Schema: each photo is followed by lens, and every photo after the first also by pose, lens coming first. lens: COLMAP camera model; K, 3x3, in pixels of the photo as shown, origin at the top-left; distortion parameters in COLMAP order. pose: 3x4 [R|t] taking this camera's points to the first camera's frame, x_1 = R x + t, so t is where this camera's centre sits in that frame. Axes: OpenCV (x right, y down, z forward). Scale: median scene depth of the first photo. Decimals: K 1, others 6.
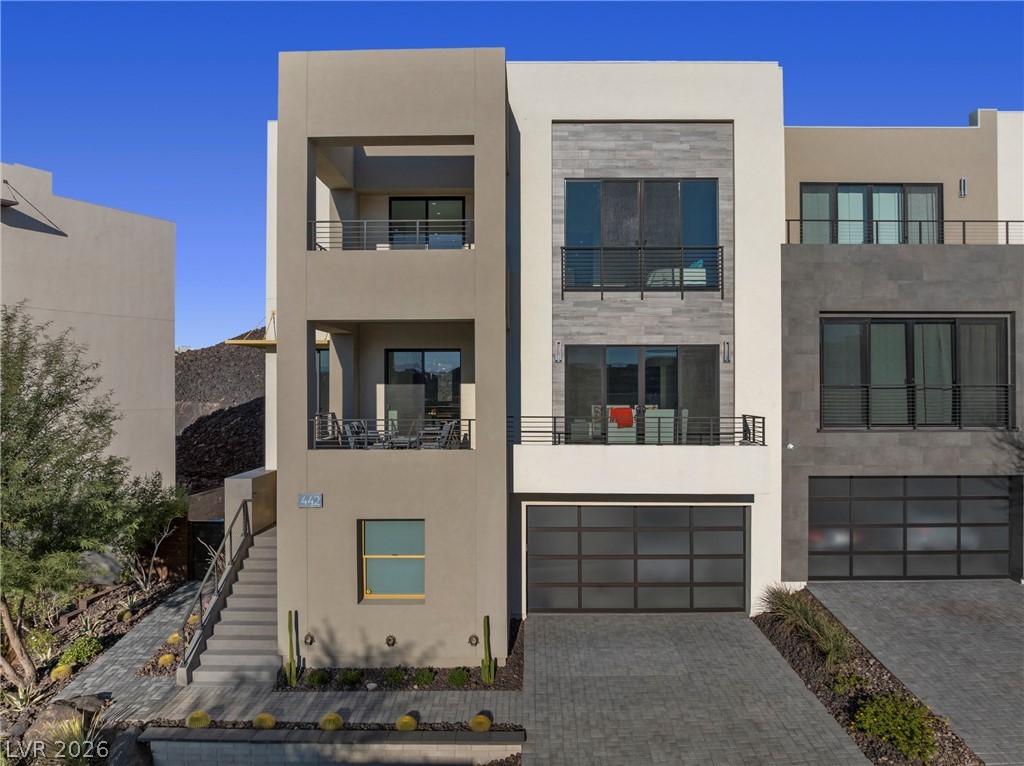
lens RADIAL K [[720.7, 0, 515.4], [0, 720.7, 383.6], [0, 0, 1]] dist [-0.038651, -0.000968]
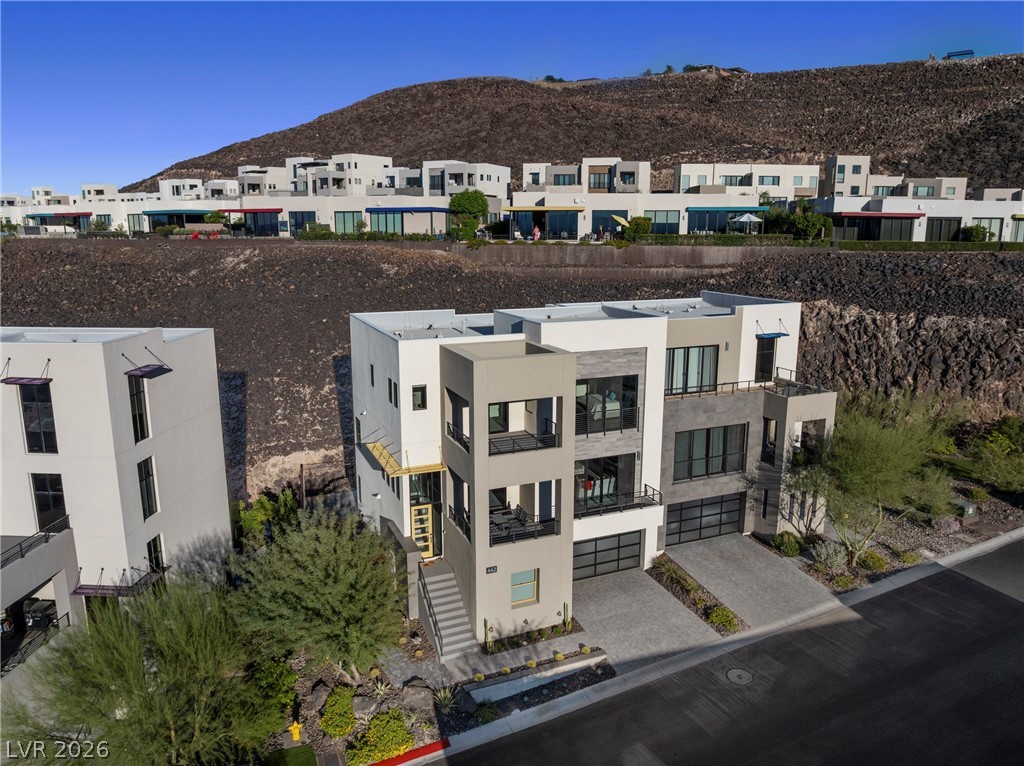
lens RADIAL K [[720.7, 0, 515.4], [0, 720.7, 383.6], [0, 0, 1]] dist [-0.038651, -0.000968]
pose [[0.912275, -0.083090, 0.401062, -0.859836], [-0.003427, 0.977623, 0.210336, -0.690475], [-0.409564, -0.193259, 0.891576, -0.687752]]
